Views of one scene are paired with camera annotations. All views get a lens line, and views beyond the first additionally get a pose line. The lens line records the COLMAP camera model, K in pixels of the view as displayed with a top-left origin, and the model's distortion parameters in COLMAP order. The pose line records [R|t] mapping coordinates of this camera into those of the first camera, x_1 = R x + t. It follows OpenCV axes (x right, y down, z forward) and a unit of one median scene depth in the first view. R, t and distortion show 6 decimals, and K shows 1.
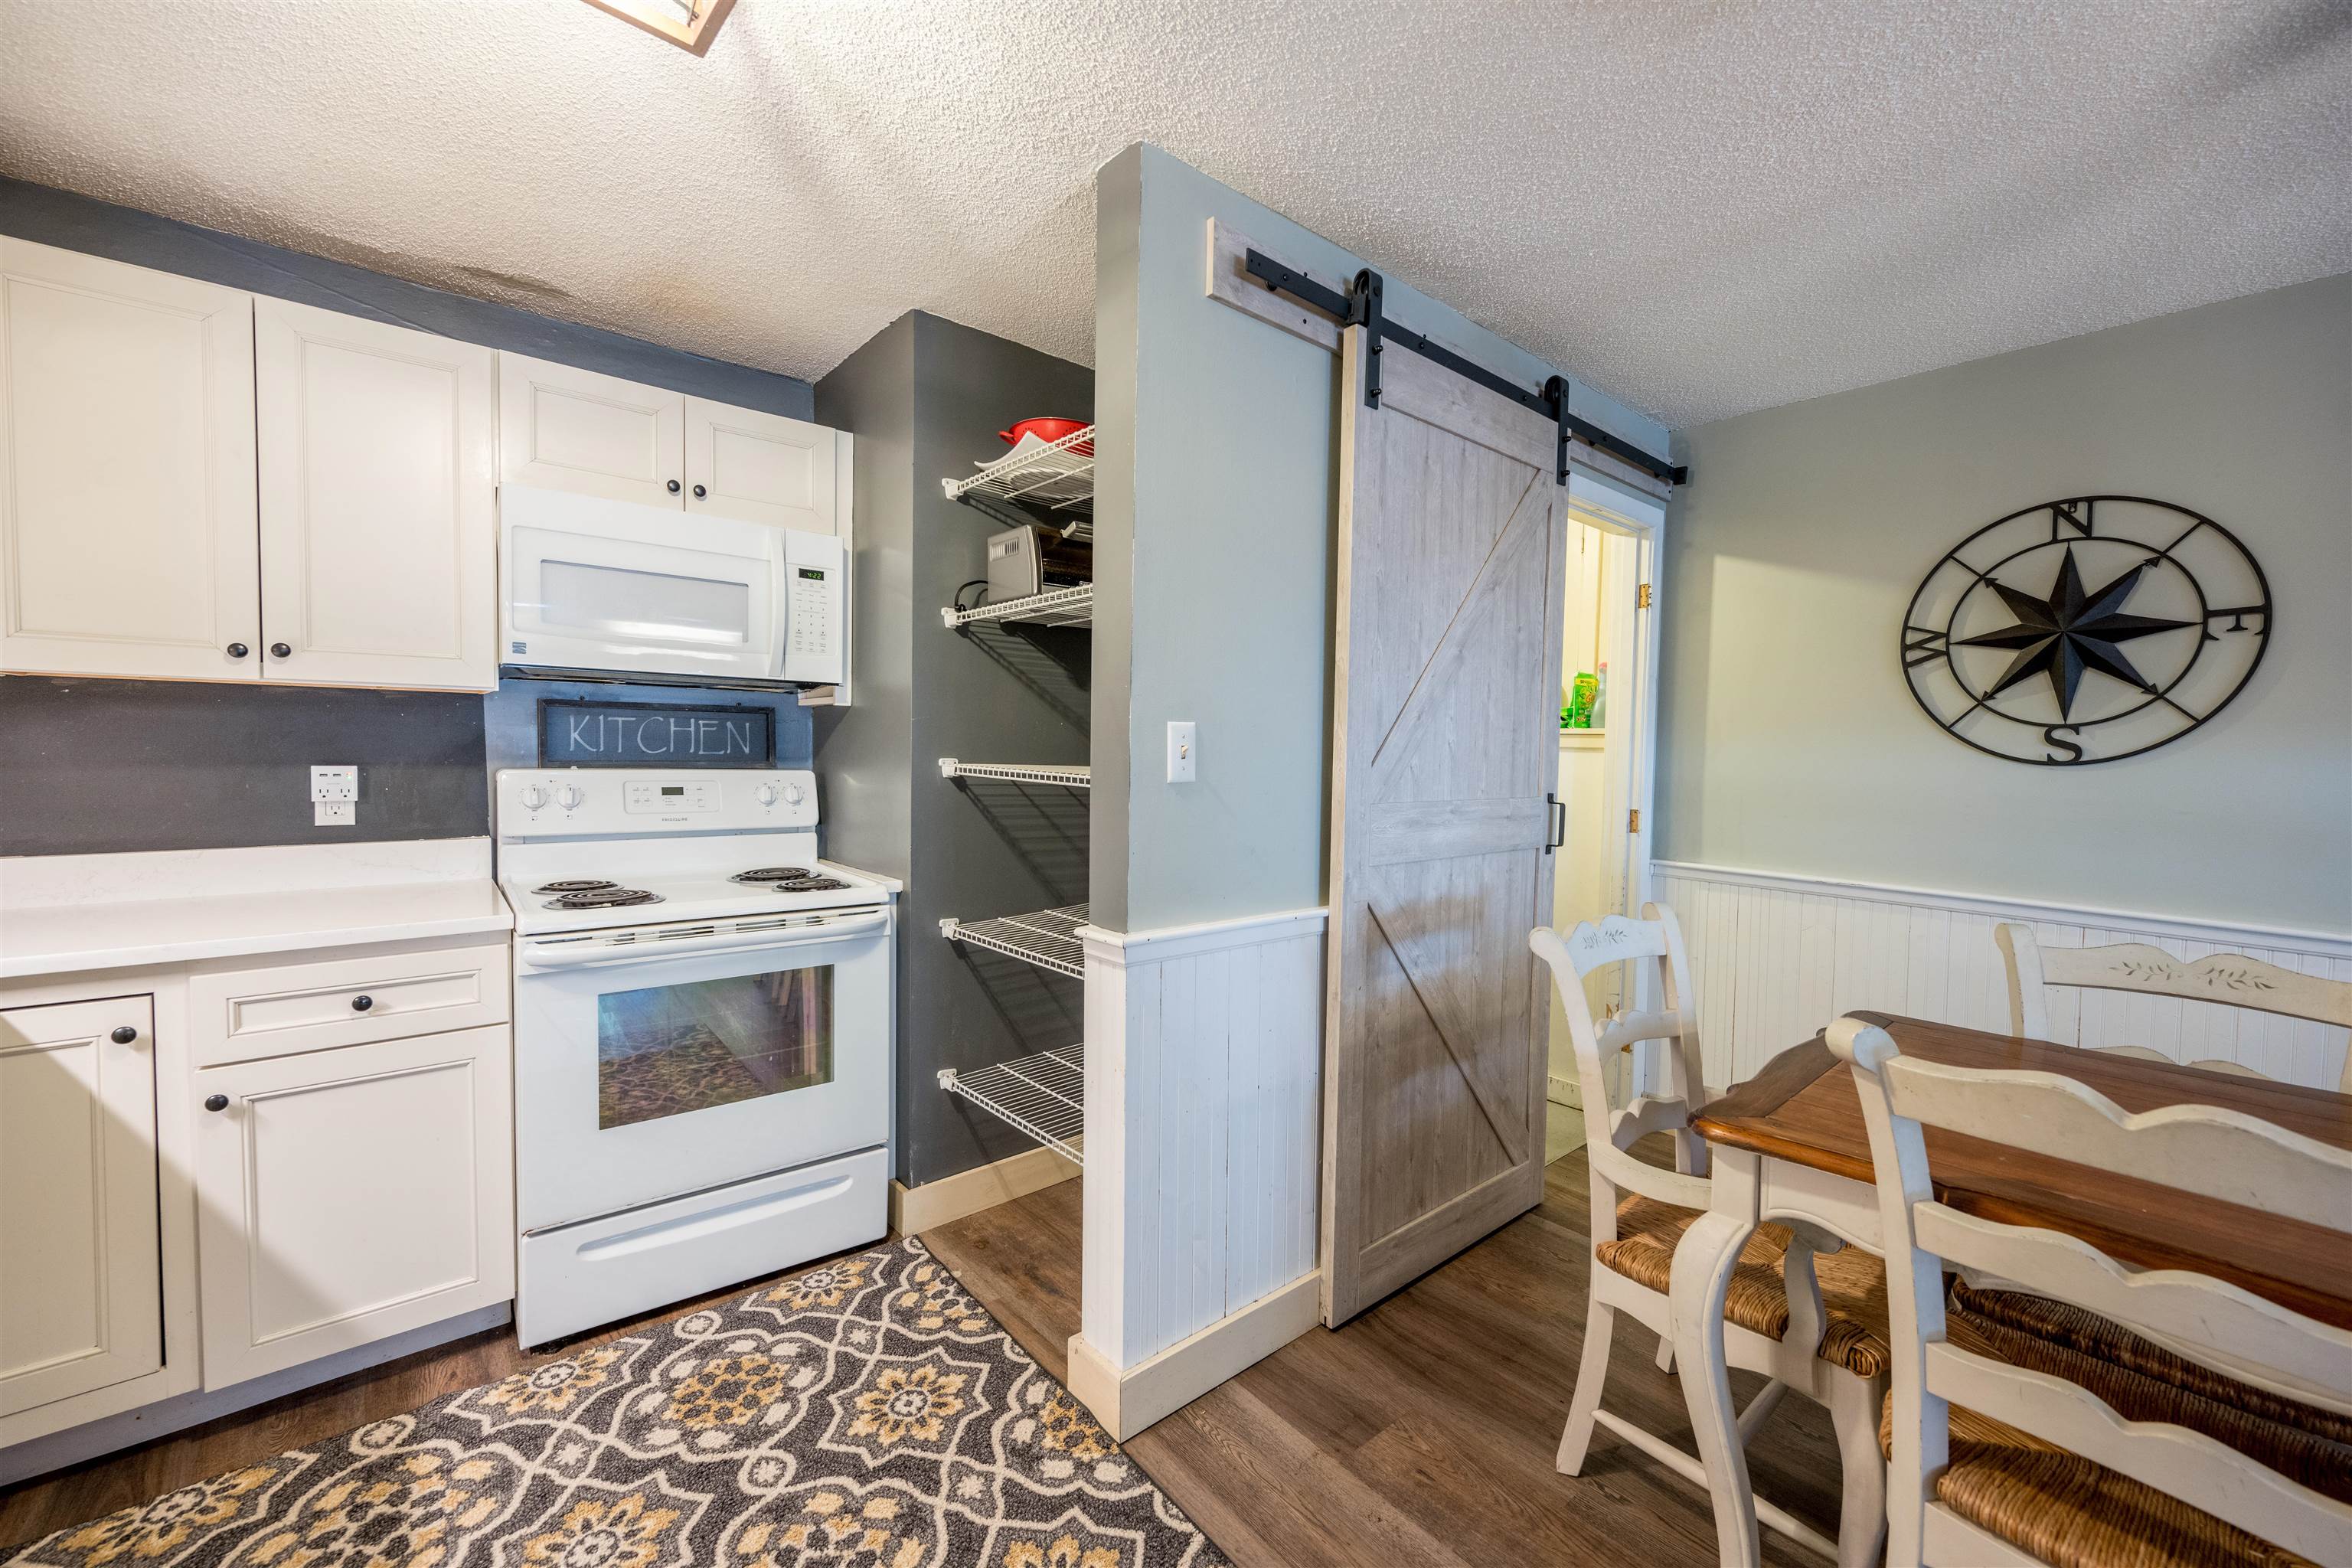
lens RADIAL K [[917.4, 0, 1157.4], [0, 917.4, 789.4], [0, 0, 1]] dist [0.000450, -0.000405]
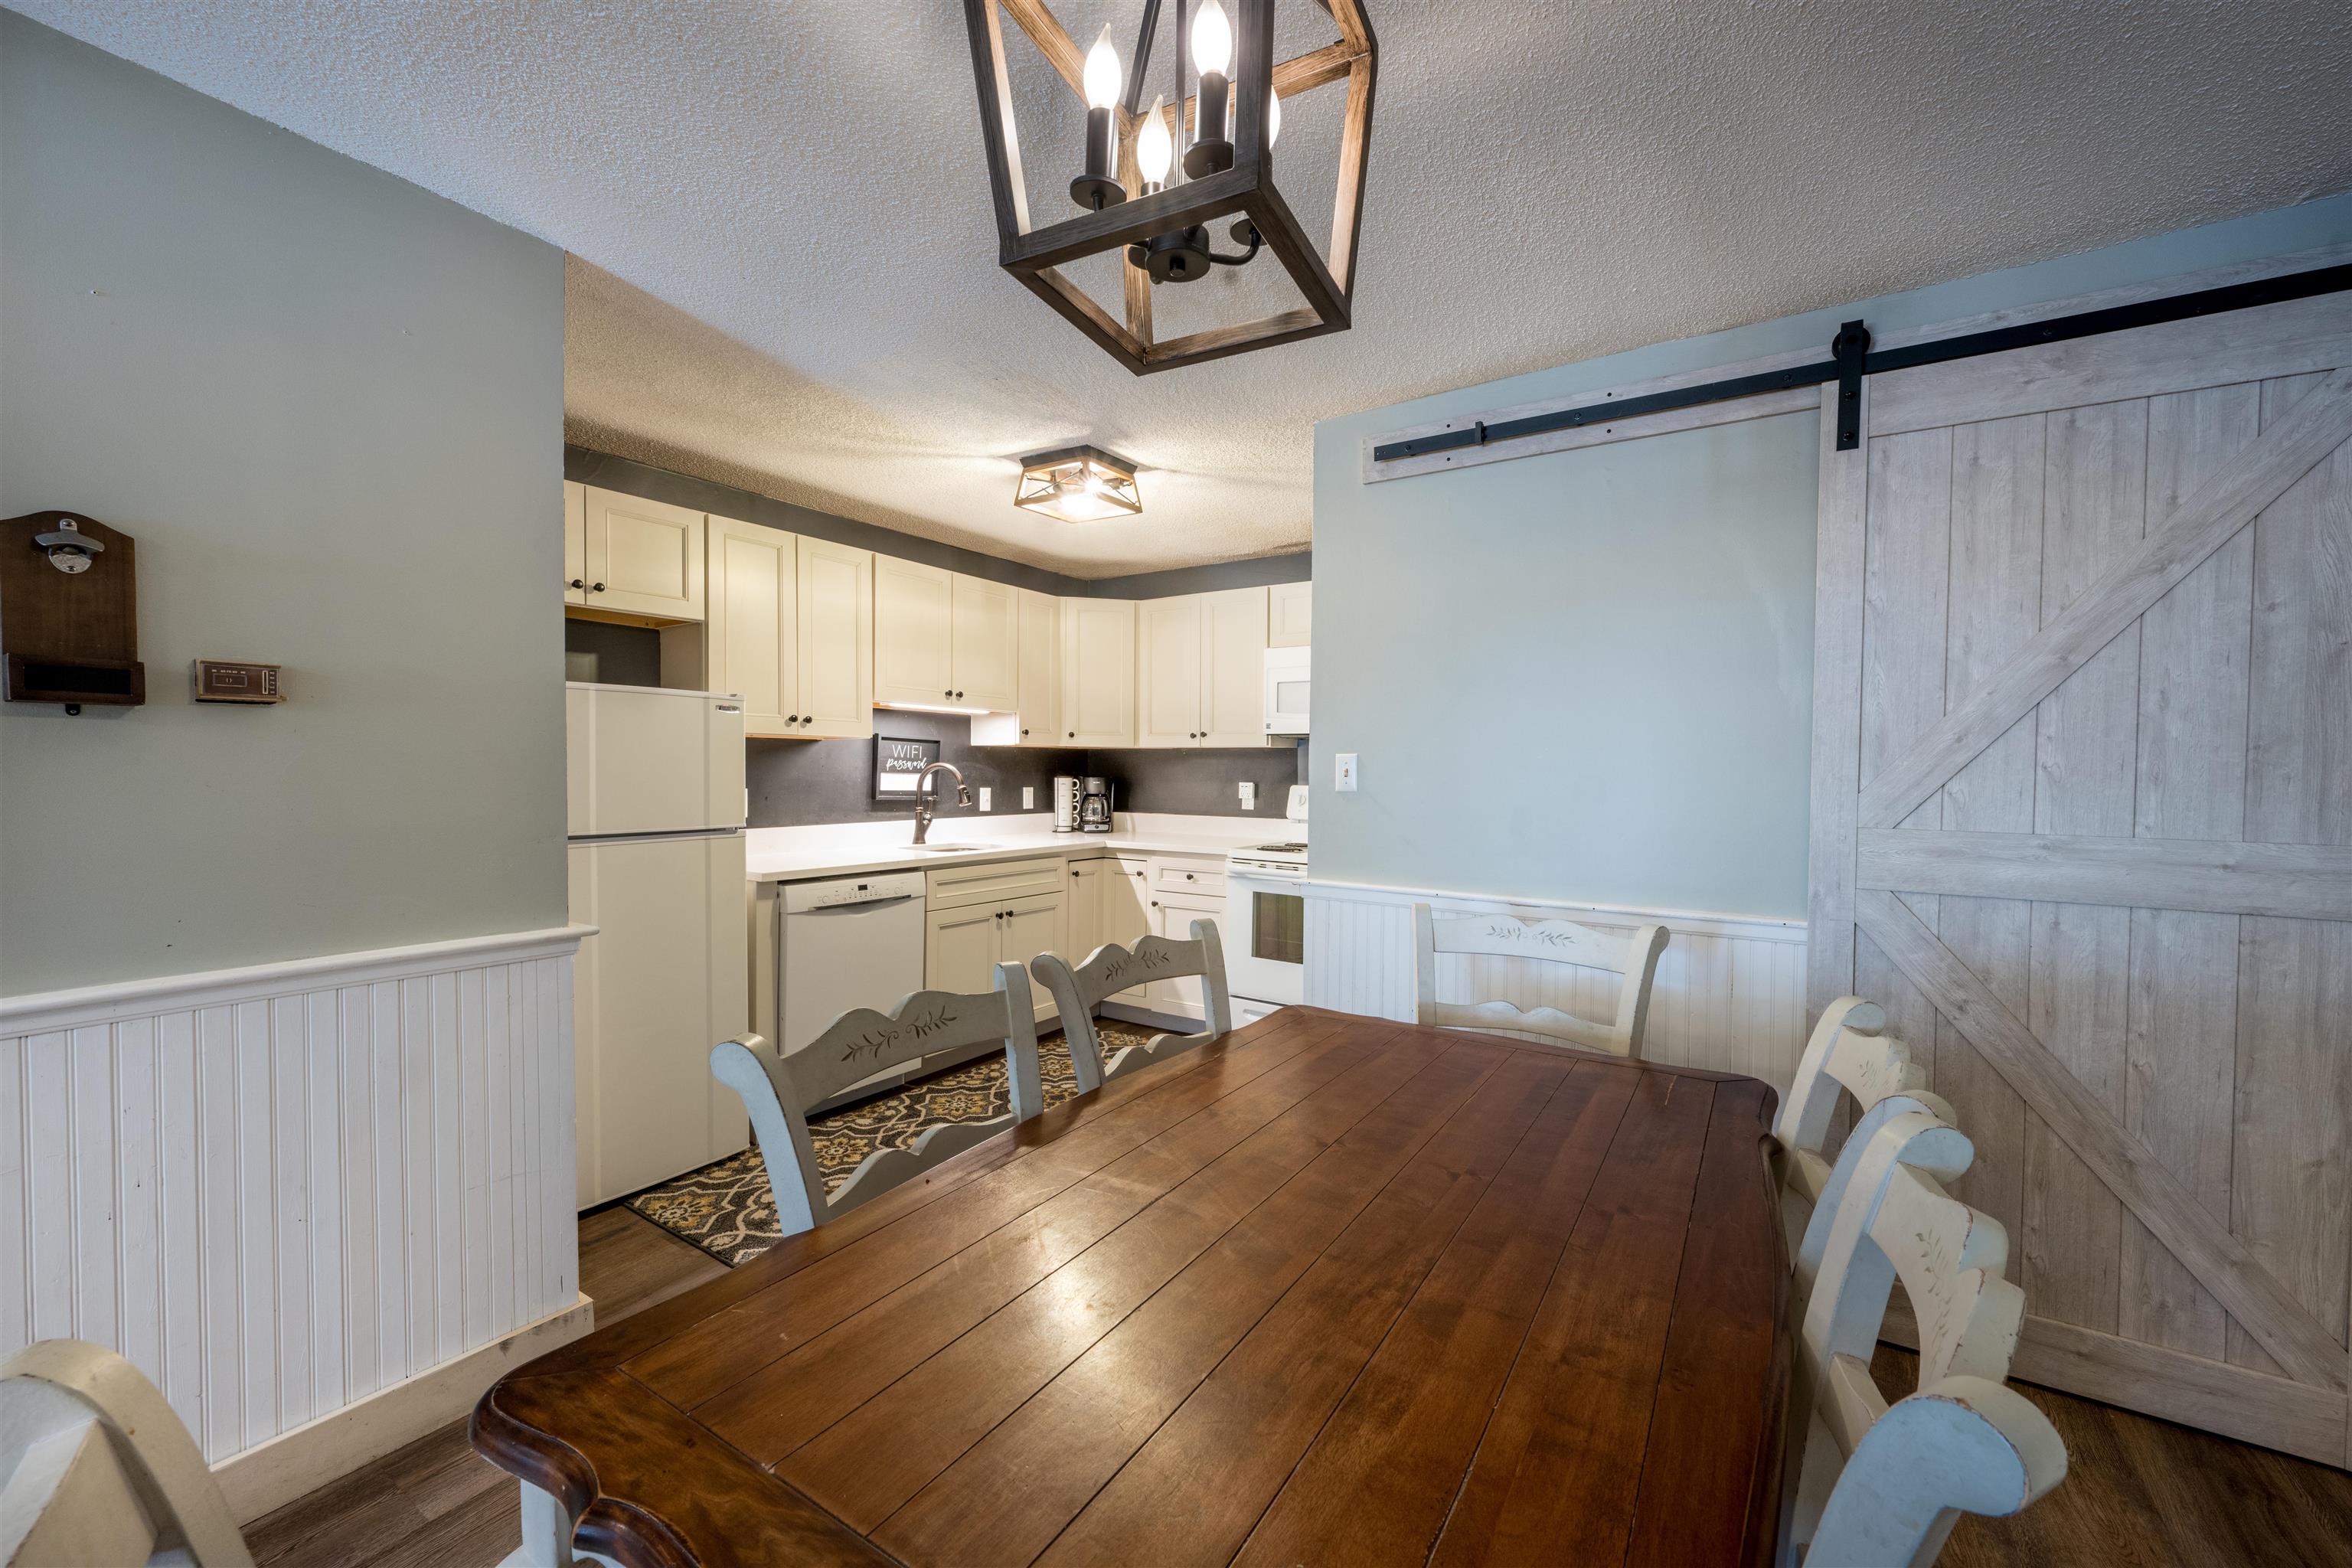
lens RADIAL K [[917.4, 0, 1190.2], [0, 917.4, 781.3], [0, 0, 1]] dist [0.000450, -0.000405]
pose [[0.295016, -0.006157, -0.955472, 1.421261], [-0.041164, 0.998969, -0.019147, 0.023527], [0.954605, 0.044980, 0.294458, 0.248285]]
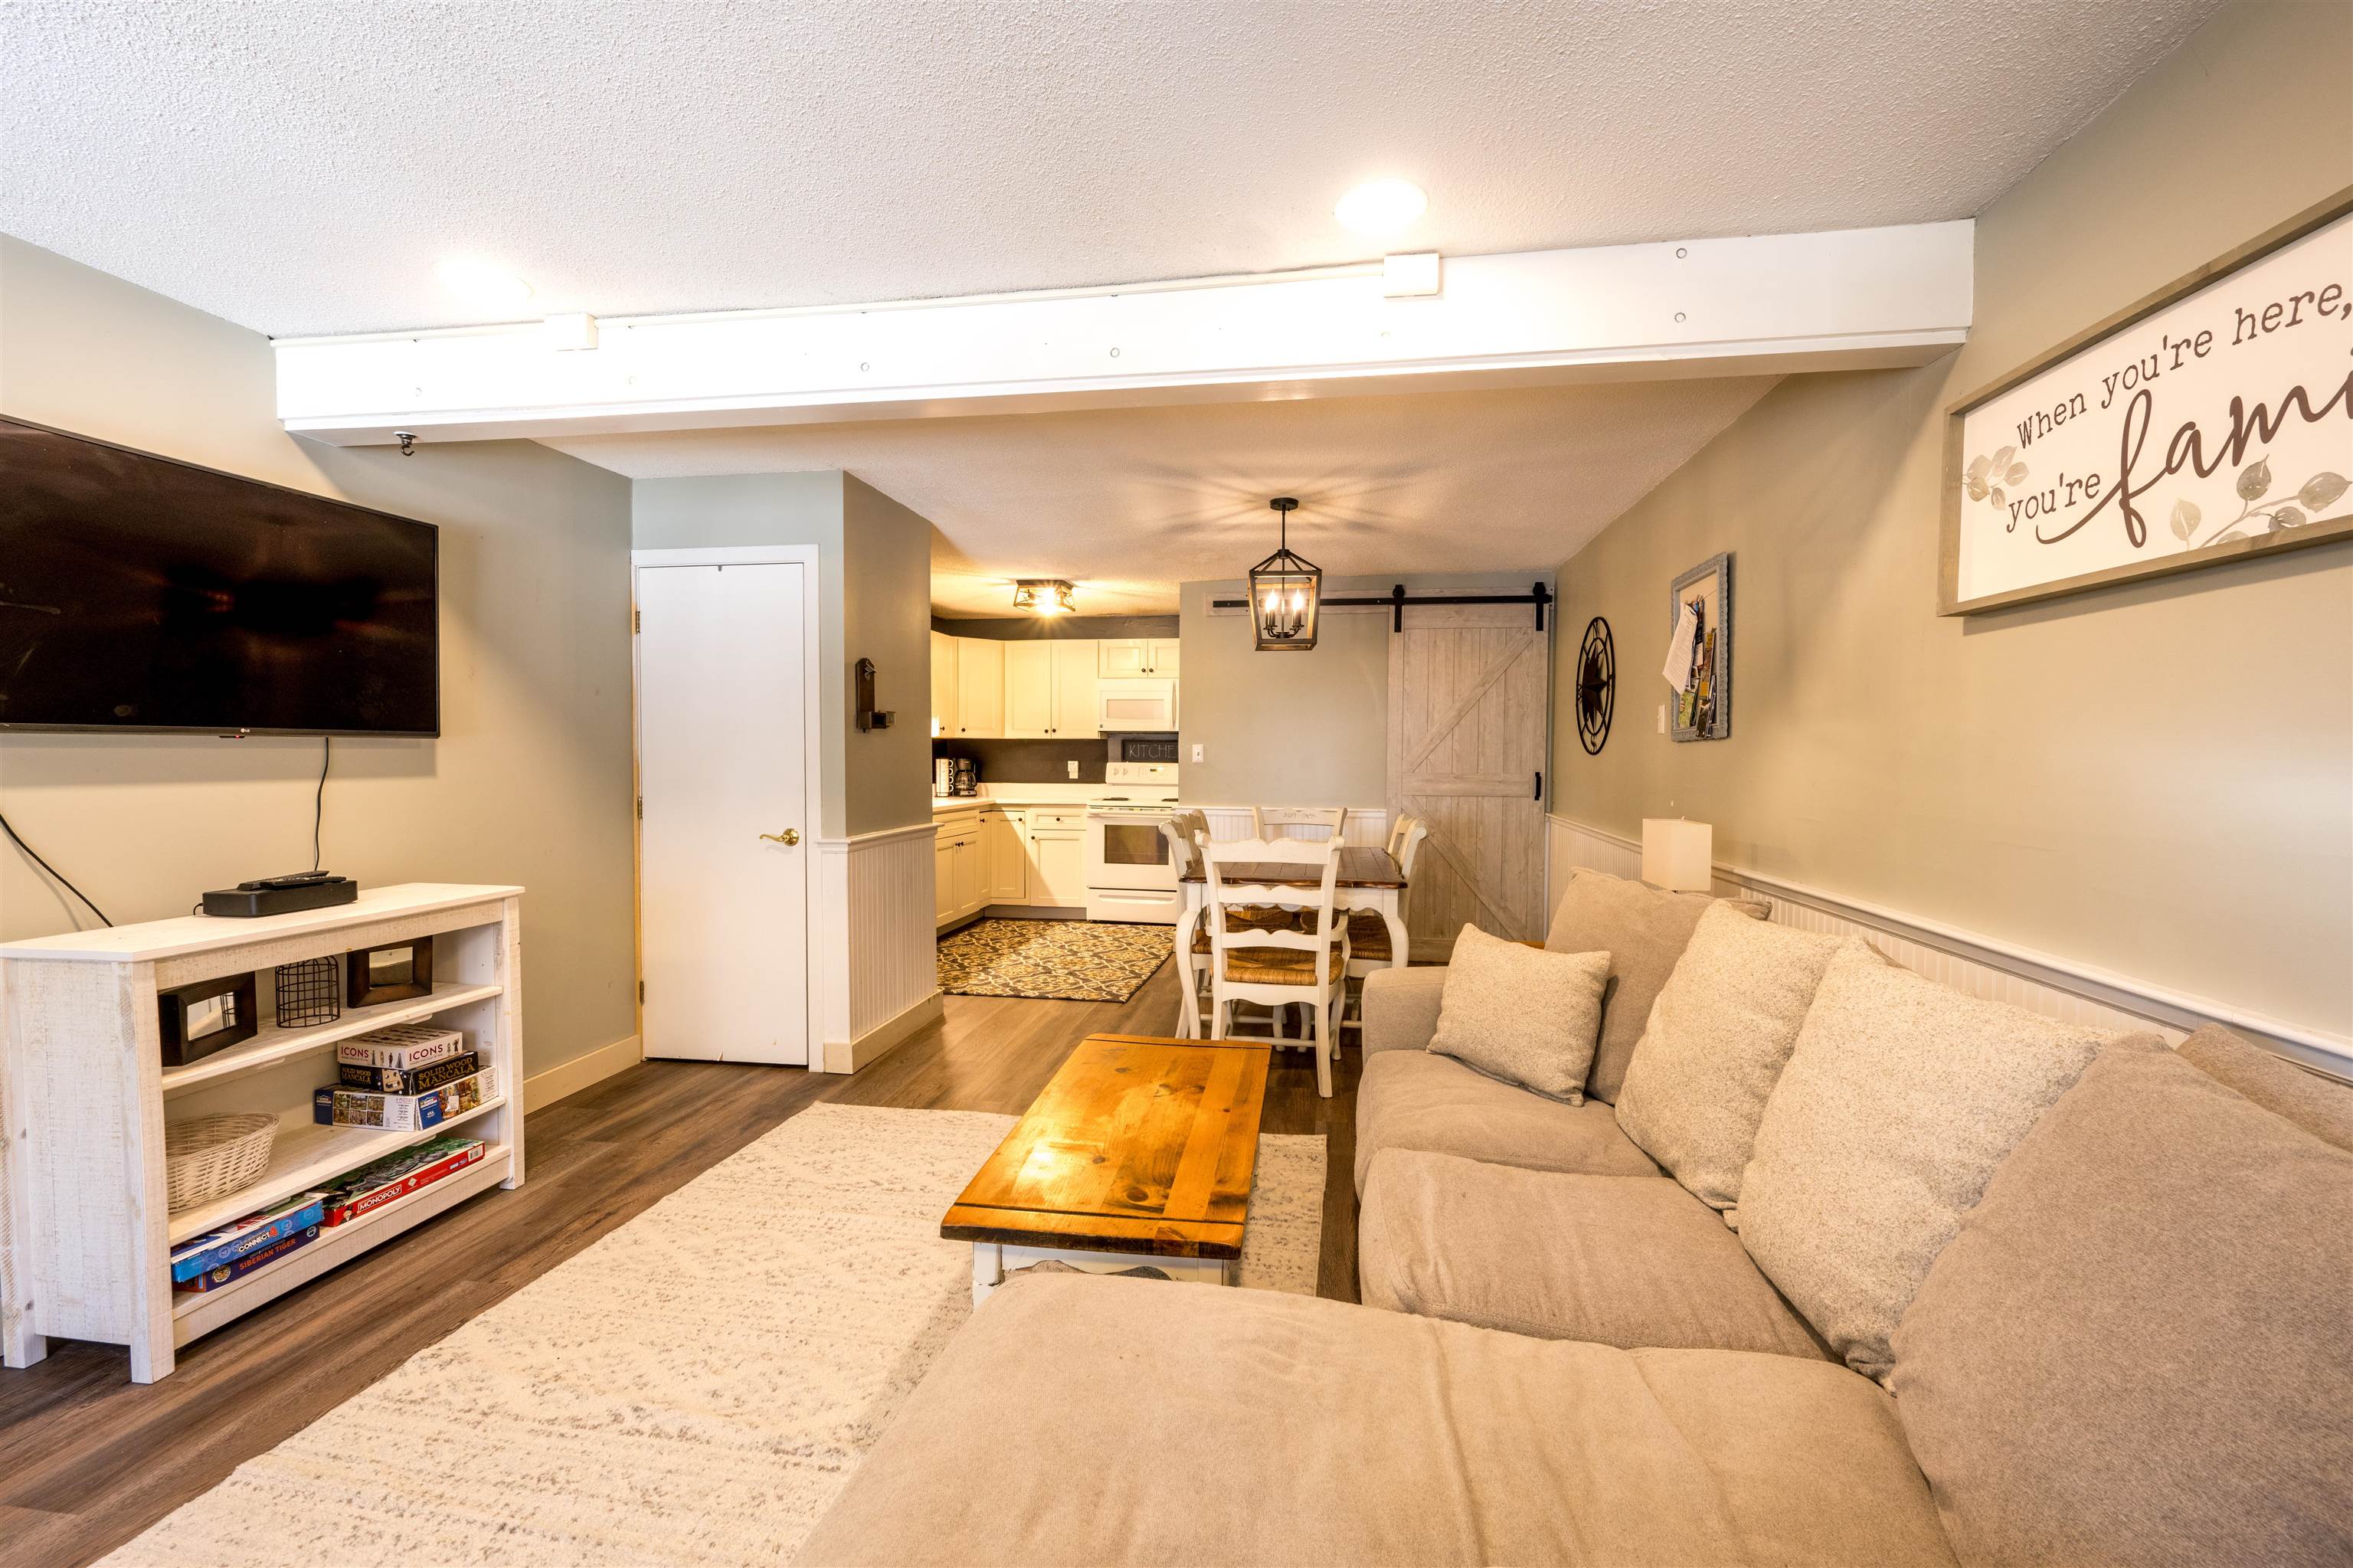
lens RADIAL K [[989.9, 0, 1178.2], [0, 989.9, 780.6], [0, 0, 1]] dist [0.001885, 0.000300]
pose [[0.653553, 0.000546, -0.756881, 2.593148], [-0.019826, 0.999669, -0.016398, 0.120216], [0.756621, 0.025723, 0.653347, -1.349752]]
